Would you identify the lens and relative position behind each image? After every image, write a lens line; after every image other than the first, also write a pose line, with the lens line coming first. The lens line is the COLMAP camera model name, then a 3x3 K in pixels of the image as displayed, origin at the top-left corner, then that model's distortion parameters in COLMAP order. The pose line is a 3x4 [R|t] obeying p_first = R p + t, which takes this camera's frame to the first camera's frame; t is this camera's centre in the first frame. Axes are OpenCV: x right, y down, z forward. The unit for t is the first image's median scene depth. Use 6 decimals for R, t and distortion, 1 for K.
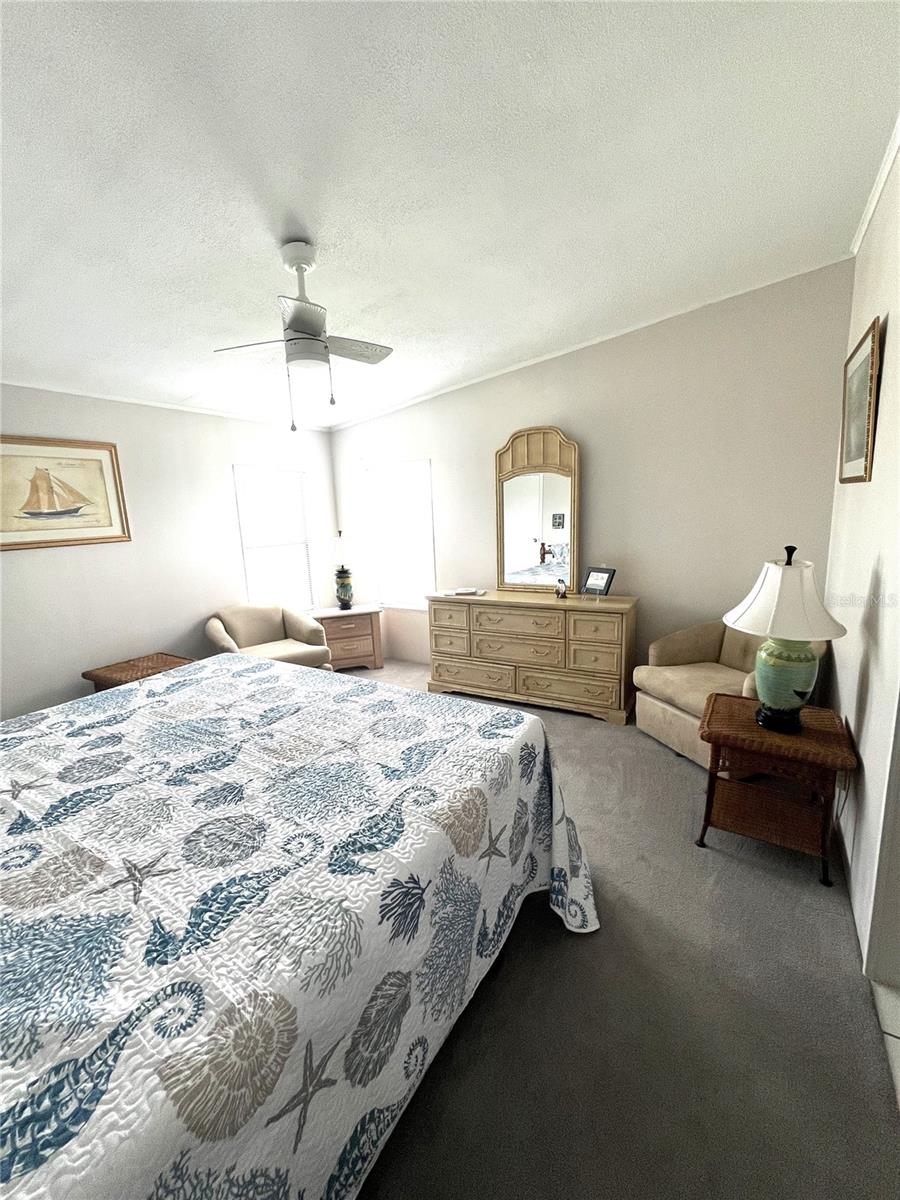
lens RADIAL K [[488.8, 0, 452.7], [0, 488.8, 599.9], [0, 0, 1]] dist [-0.001957, -0.000067]
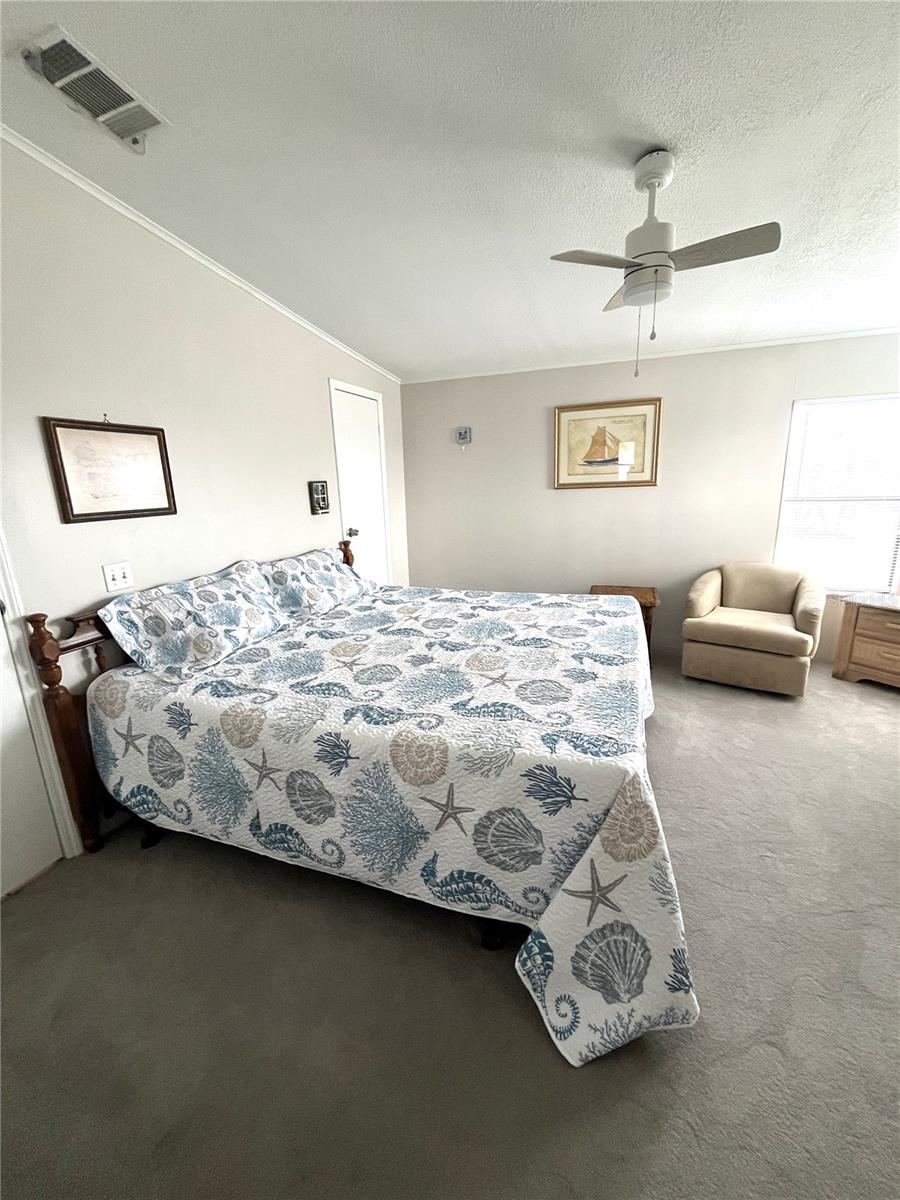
lens RADIAL K [[488.8, 0, 448.8], [0, 488.8, 597.6], [0, 0, 1]] dist [-0.001957, -0.000067]
pose [[0.193009, 0.263698, -0.945098, 0.870502], [-0.151289, 0.959689, 0.236873, -0.150319], [0.969463, 0.097264, 0.225123, 0.680833]]
